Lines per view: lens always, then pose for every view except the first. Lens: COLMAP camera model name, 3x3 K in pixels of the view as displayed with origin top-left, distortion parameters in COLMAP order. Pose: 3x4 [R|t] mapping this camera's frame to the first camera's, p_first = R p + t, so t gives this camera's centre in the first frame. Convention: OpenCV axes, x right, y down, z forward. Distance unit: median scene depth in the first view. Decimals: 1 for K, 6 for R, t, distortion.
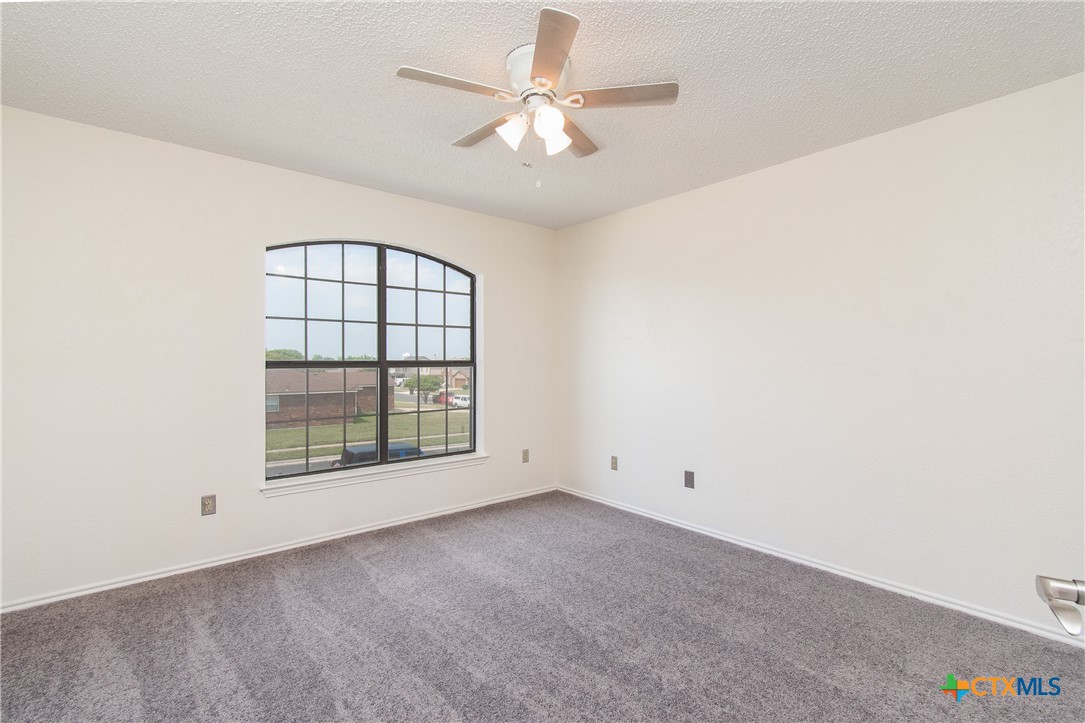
lens RADIAL K [[481.0, 0, 546.4], [0, 481.0, 356.1], [0, 0, 1]] dist [0.001127, -0.000545]
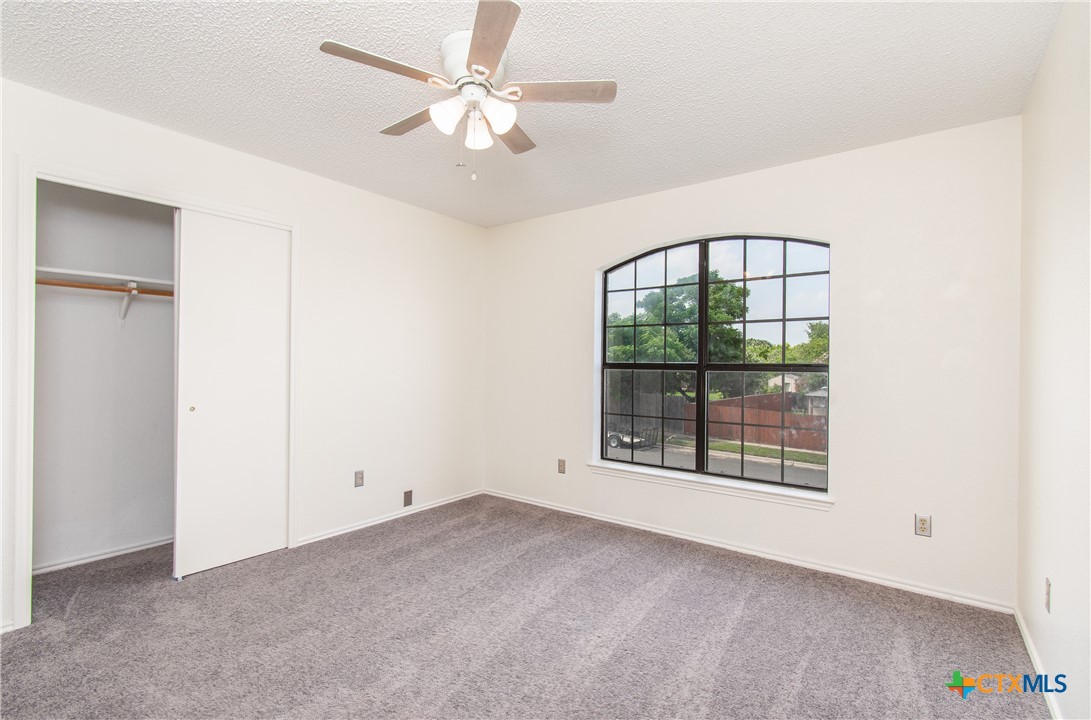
lens RADIAL K [[494.5, 0, 545.5], [0, 494.5, 360.0], [0, 0, 1]] dist [0.024779, 0.000036]
pose [[0.245445, -0.006834, -0.969386, 0.590849], [-0.004063, 0.999959, -0.008078, 0.013628], [0.969402, 0.005921, 0.245407, 0.529368]]
